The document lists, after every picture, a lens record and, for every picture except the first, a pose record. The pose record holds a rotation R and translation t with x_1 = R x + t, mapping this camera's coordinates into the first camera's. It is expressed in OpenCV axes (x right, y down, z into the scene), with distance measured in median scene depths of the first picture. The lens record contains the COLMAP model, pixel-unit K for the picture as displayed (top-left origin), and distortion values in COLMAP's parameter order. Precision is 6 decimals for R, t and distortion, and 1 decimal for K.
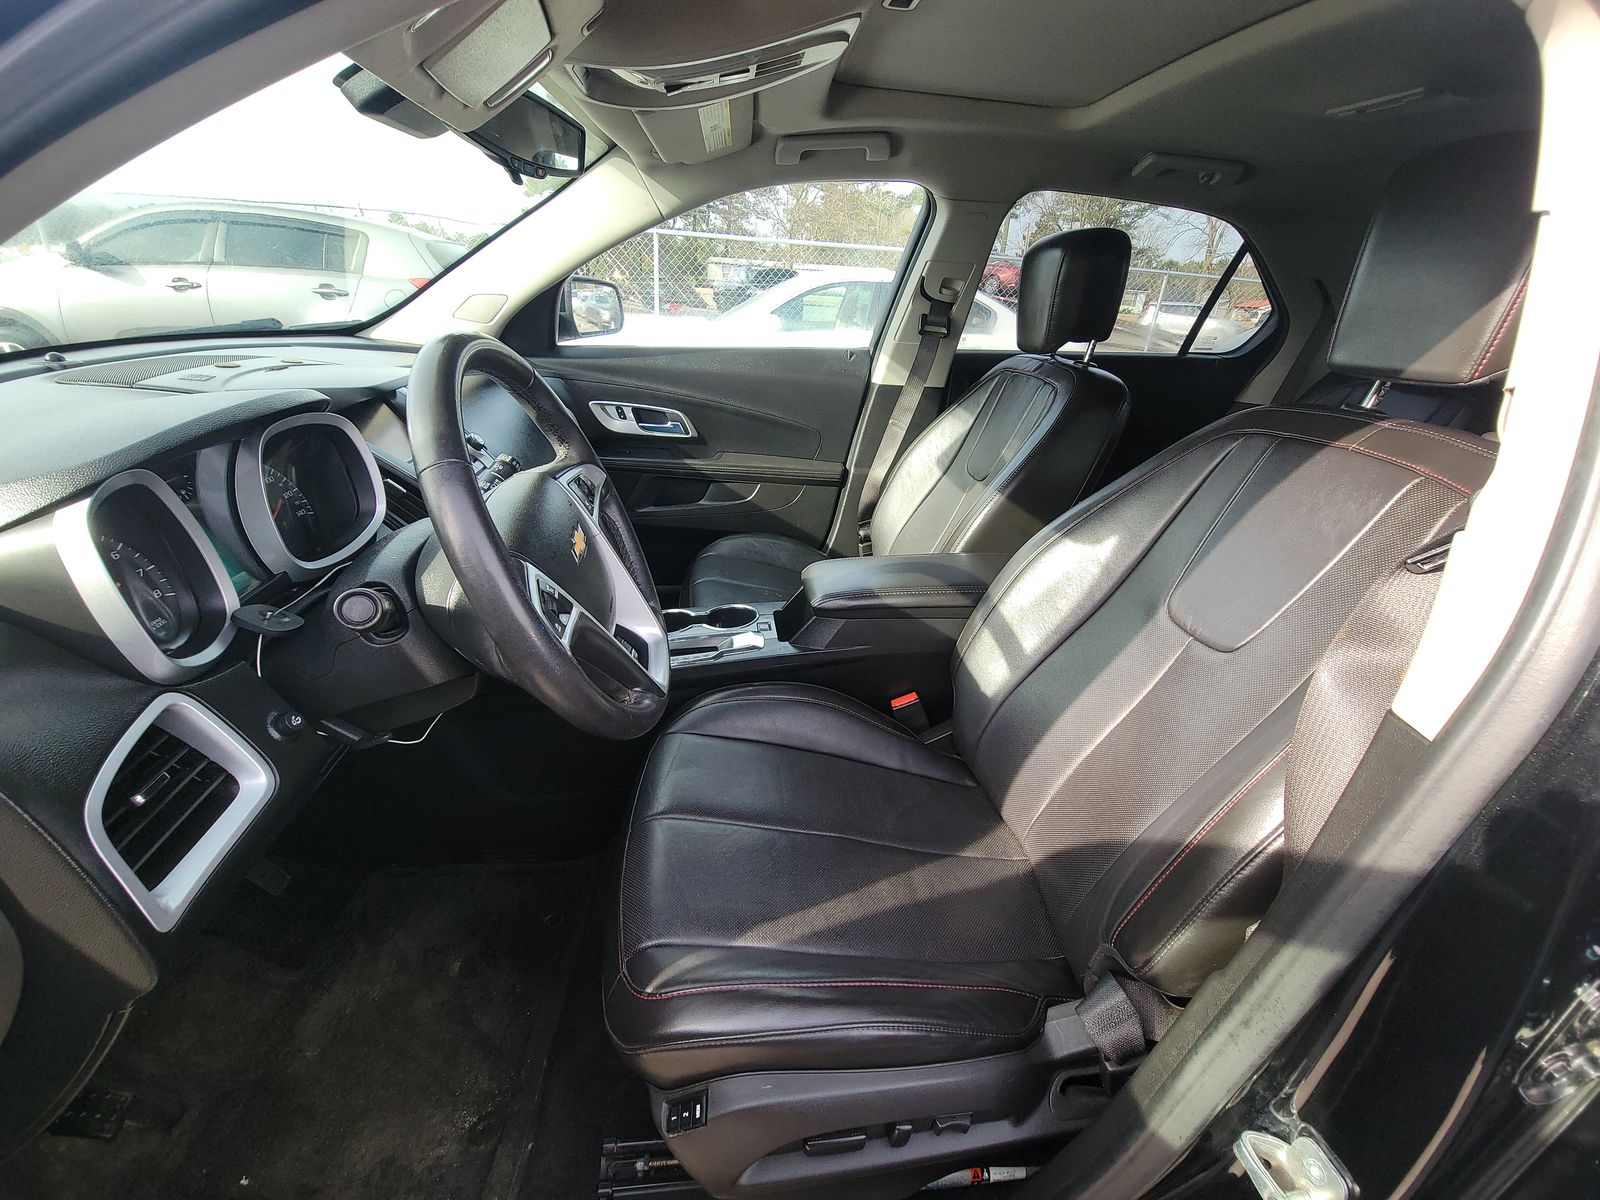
lens RADIAL K [[654.4, 0, 805.5], [0, 654.4, 615.1], [0, 0, 1]] dist [-0.002785, 0.000223]
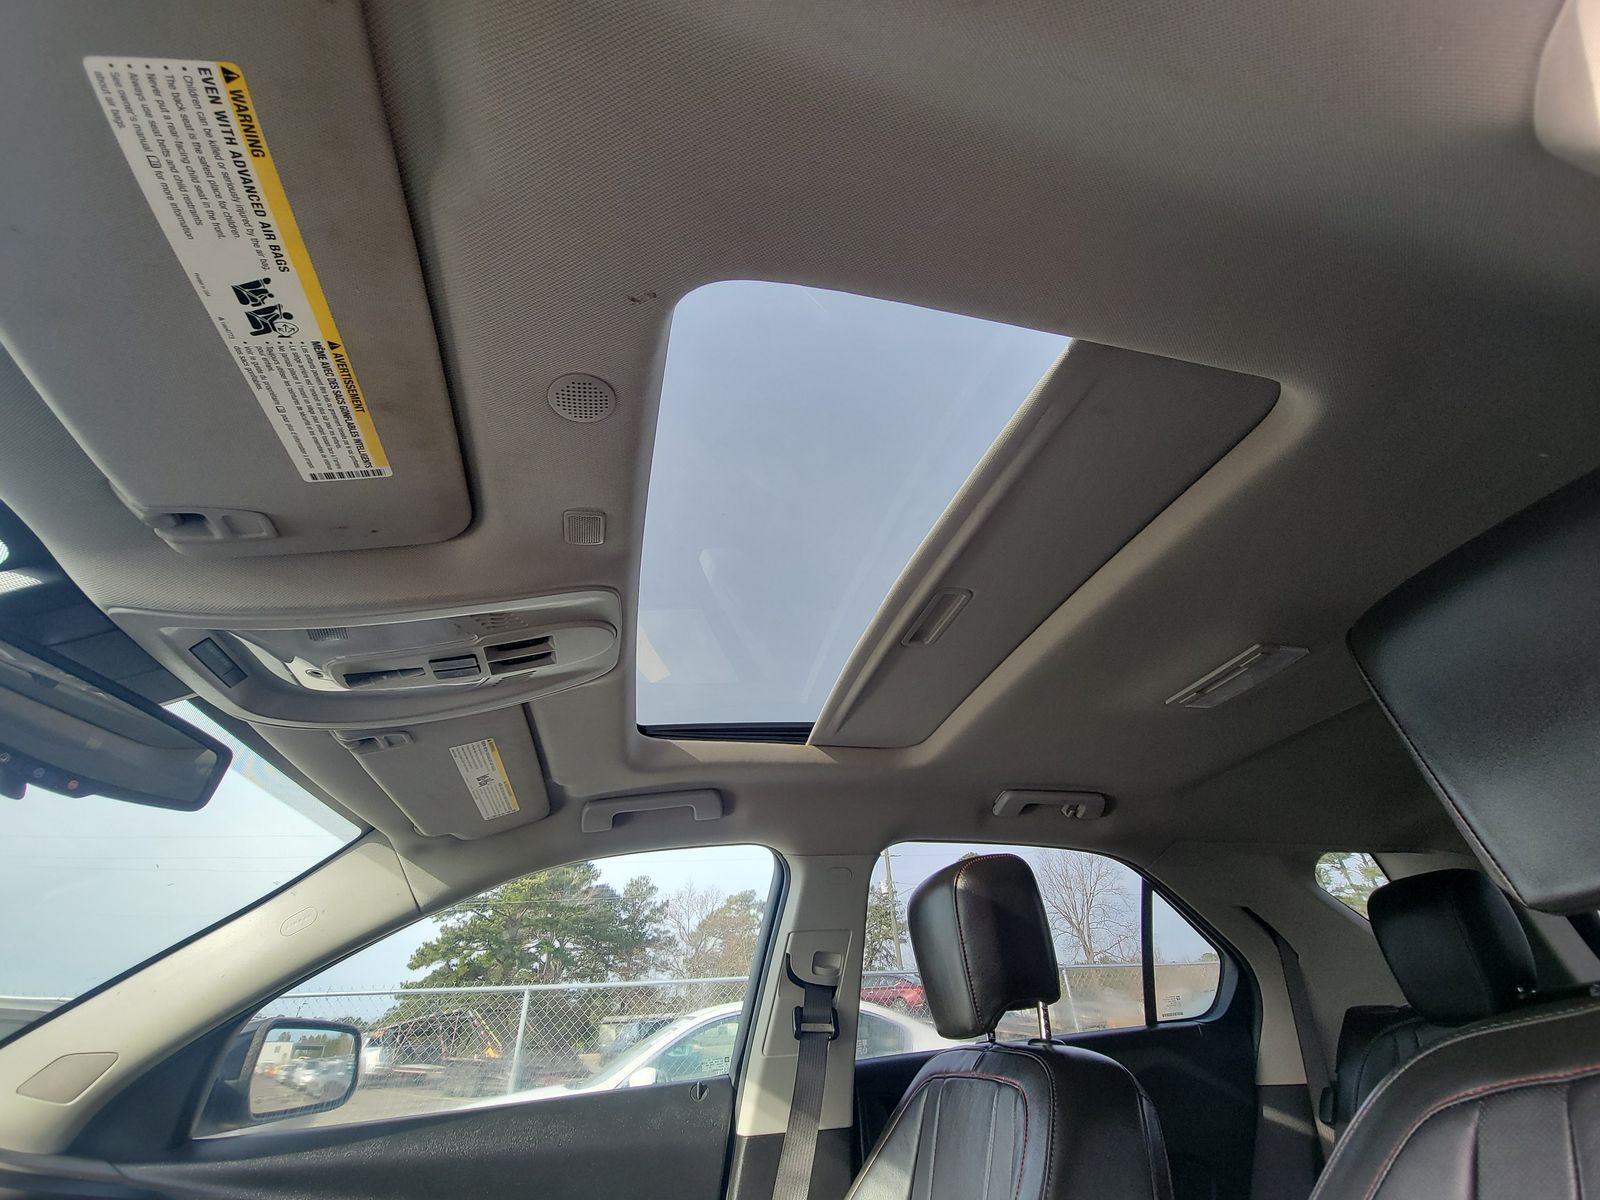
lens RADIAL K [[654.4, 0, 805.9], [0, 654.4, 608.7], [0, 0, 1]] dist [-0.002785, 0.000223]
pose [[0.985514, -0.027389, 0.167369, 0.083317], [0.158087, 0.505690, -0.848108, -0.077095], [-0.061408, 0.862281, 0.502694, 0.272064]]
